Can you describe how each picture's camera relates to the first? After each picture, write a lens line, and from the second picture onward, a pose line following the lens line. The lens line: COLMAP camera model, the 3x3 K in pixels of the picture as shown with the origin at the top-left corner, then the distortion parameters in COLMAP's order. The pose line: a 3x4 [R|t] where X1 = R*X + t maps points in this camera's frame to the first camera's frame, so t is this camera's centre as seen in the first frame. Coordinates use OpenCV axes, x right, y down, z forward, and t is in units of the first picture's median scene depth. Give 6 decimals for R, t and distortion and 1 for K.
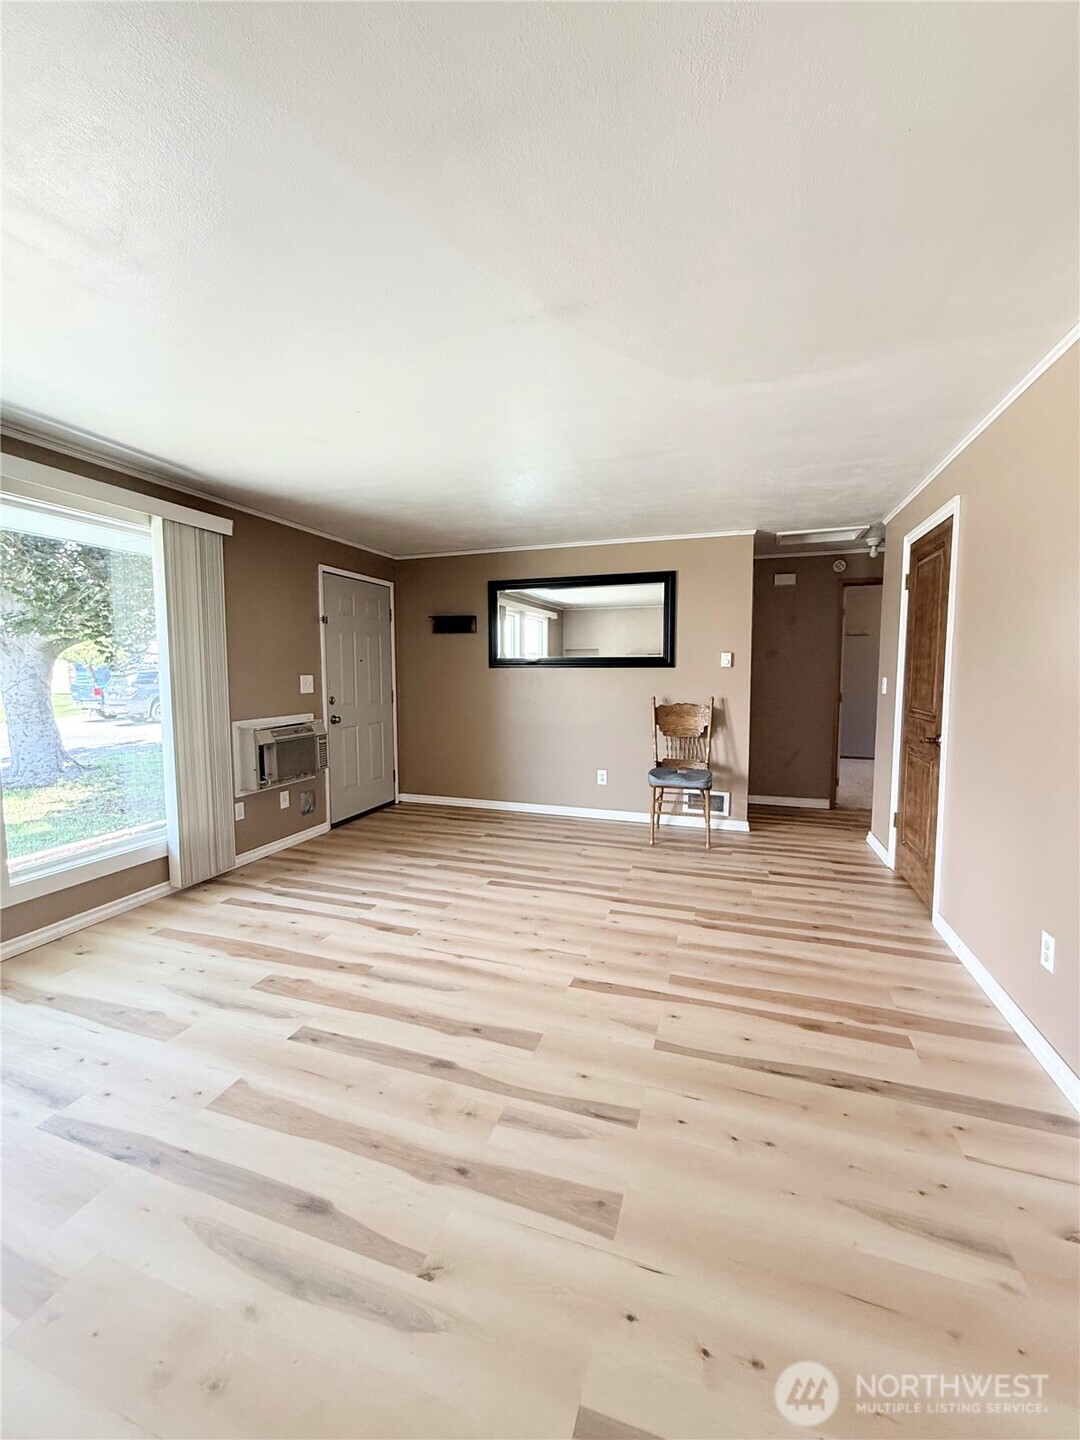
lens RADIAL K [[575.7, 0, 541.4], [0, 575.7, 717.8], [0, 0, 1]] dist [-0.001486, 0.000576]
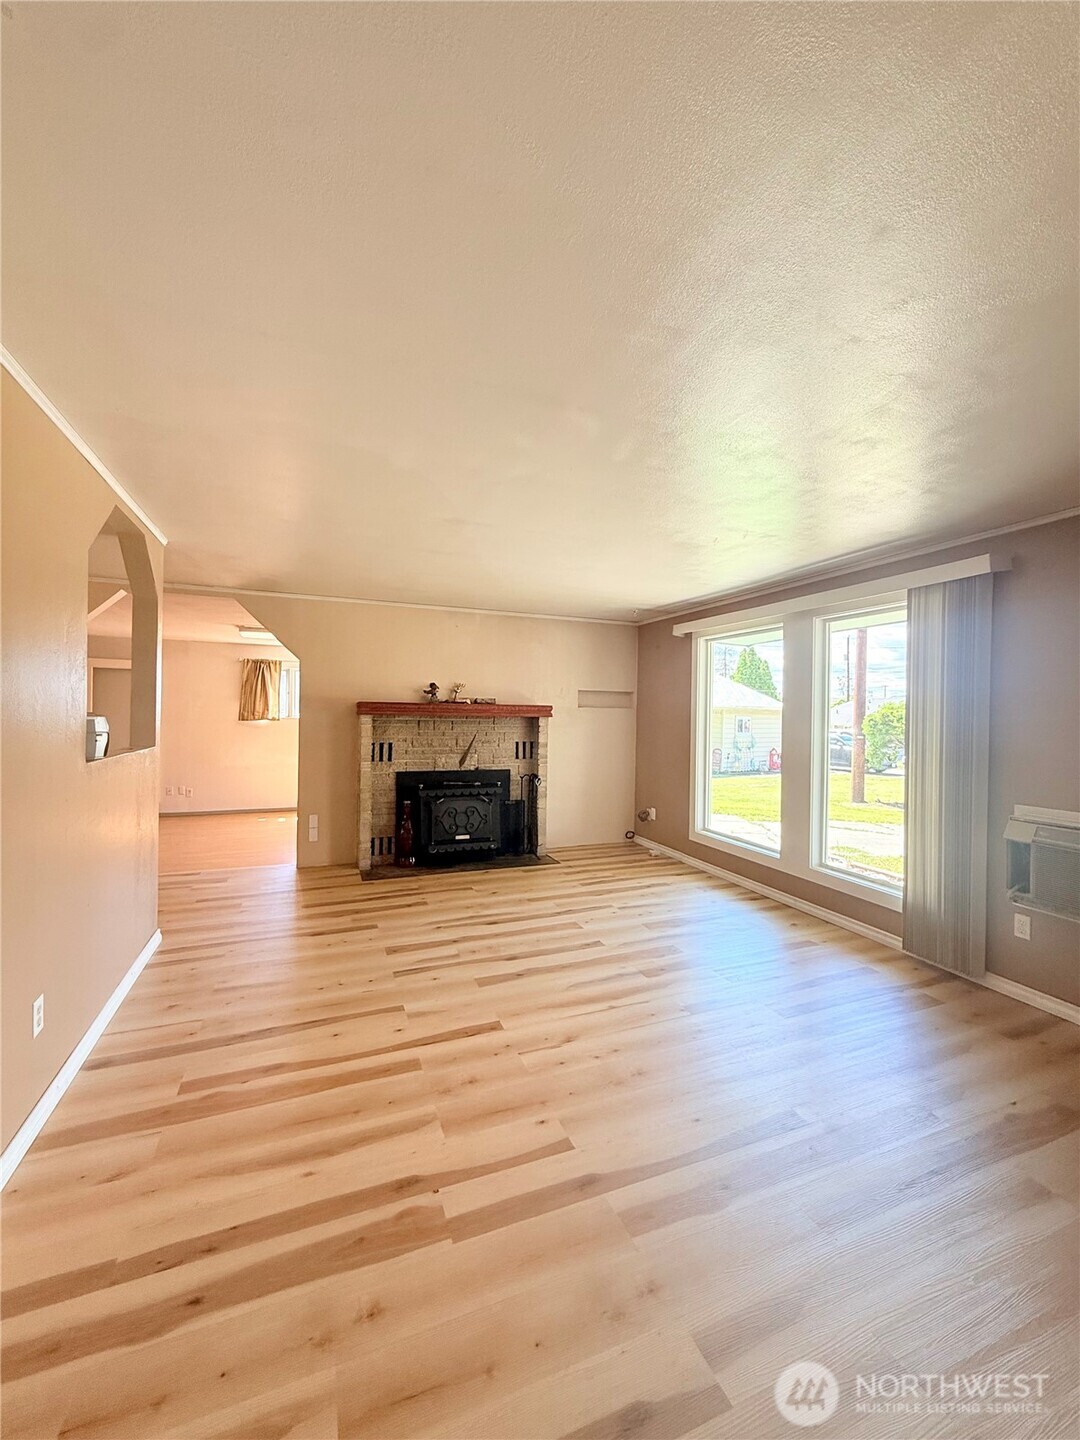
lens RADIAL K [[575.7, 0, 540.6], [0, 575.7, 715.9], [0, 0, 1]] dist [-0.001486, 0.000576]
pose [[-0.762087, -0.006571, -0.647441, 0.618749], [-0.067324, 0.995332, 0.069144, -0.167865], [0.643965, 0.096282, -0.758973, 1.616080]]
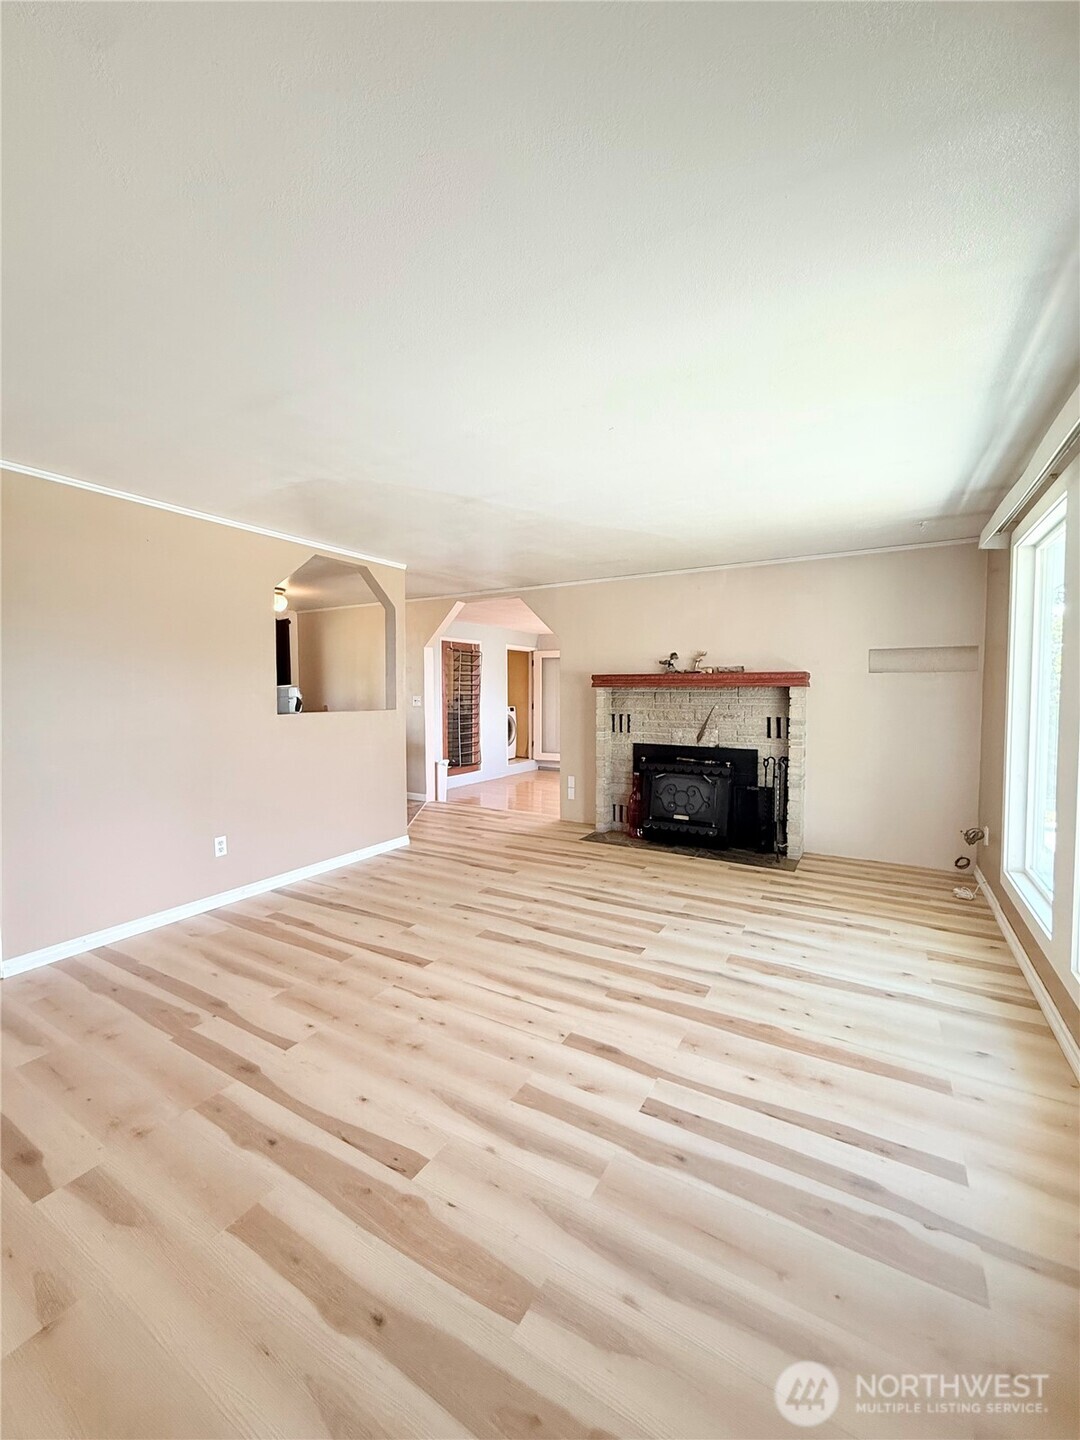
lens RADIAL K [[575.7, 0, 538.4], [0, 575.7, 714.4], [0, 0, 1]] dist [-0.001486, 0.000576]
pose [[-0.977367, -0.006459, 0.211453, -0.363737], [0.020094, 0.992180, 0.123184, -0.159570], [-0.210595, 0.124645, -0.969595, 1.808628]]
